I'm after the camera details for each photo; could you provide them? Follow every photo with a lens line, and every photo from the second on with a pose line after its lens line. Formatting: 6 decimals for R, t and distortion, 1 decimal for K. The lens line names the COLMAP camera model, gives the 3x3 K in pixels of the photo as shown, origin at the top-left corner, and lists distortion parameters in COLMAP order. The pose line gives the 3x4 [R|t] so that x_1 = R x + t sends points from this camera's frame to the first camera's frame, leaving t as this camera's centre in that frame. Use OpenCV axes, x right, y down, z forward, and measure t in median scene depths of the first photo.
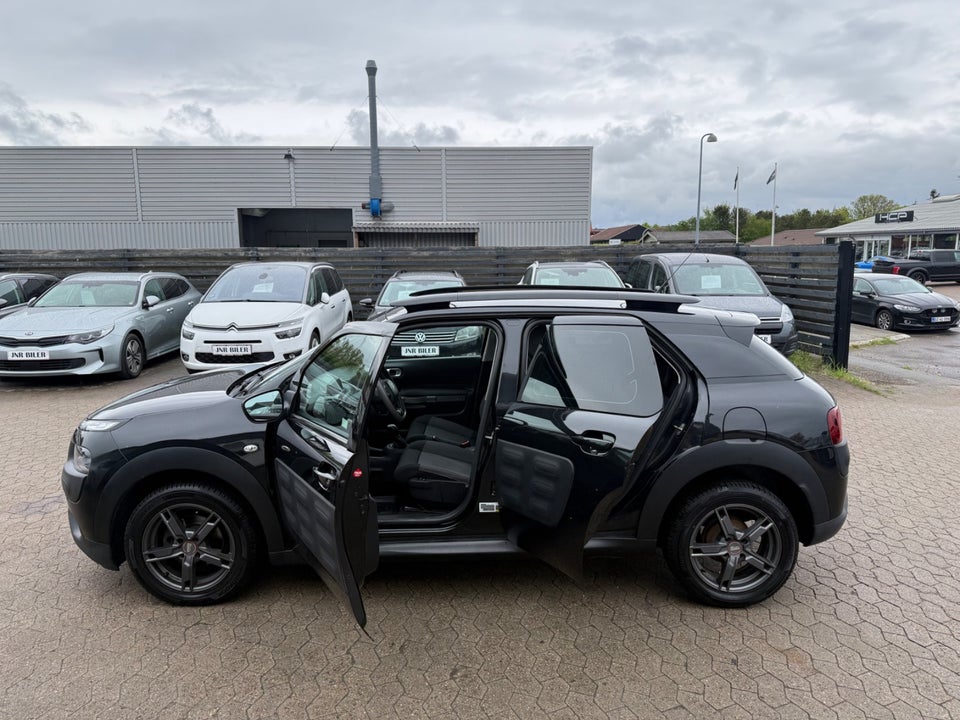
lens RADIAL K [[664.7, 0, 482.8], [0, 664.7, 362.0], [0, 0, 1]] dist [-0.000795, -0.005750]
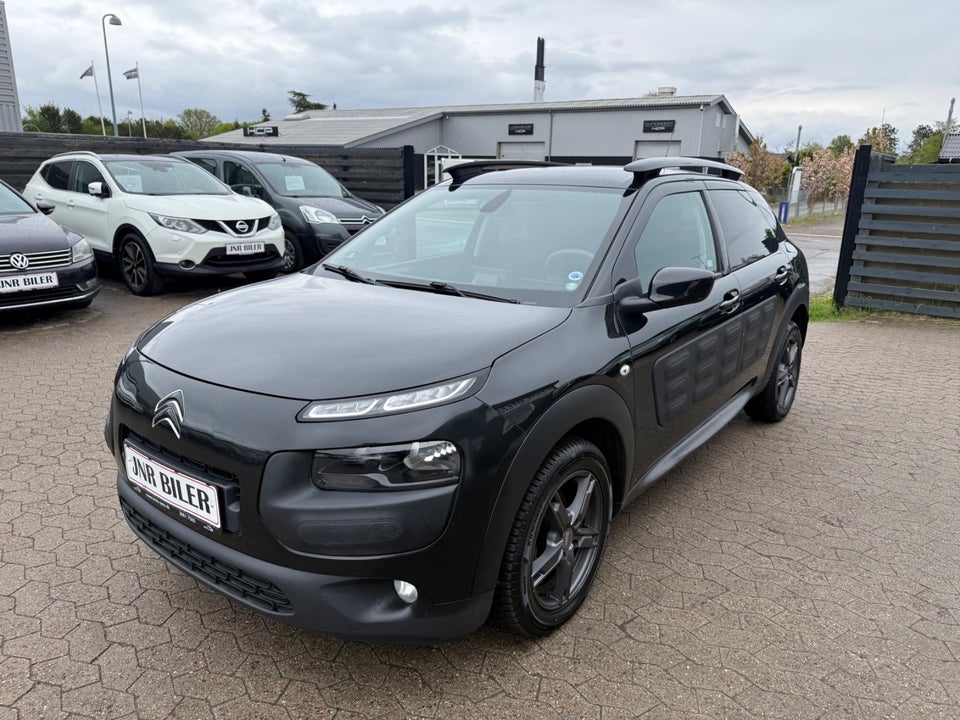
lens RADIAL K [[673.4, 0, 480.0], [0, 673.4, 360.0], [0, 0, 1]] dist [0.005819, -0.001462]
pose [[0.621766, -0.191942, 0.759319, -0.295418], [0.102038, 0.981094, 0.164449, -0.004332], [-0.776528, -0.024769, 0.629596, 0.197845]]
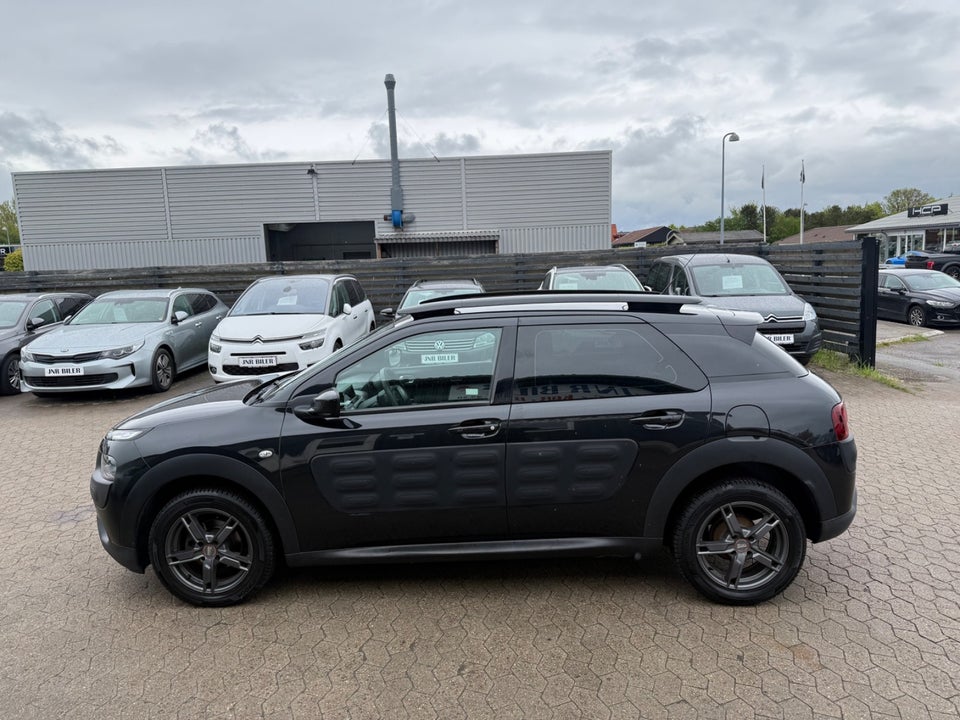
lens RADIAL K [[665.4, 0, 480.0], [0, 665.4, 360.0], [0, 0, 1]] dist [-0.001606, -0.004648]
pose [[0.998704, -0.023159, -0.045318, 0.011041], [0.022517, 0.999639, -0.014630, 0.001587], [0.045641, 0.013591, 0.998865, -0.008202]]
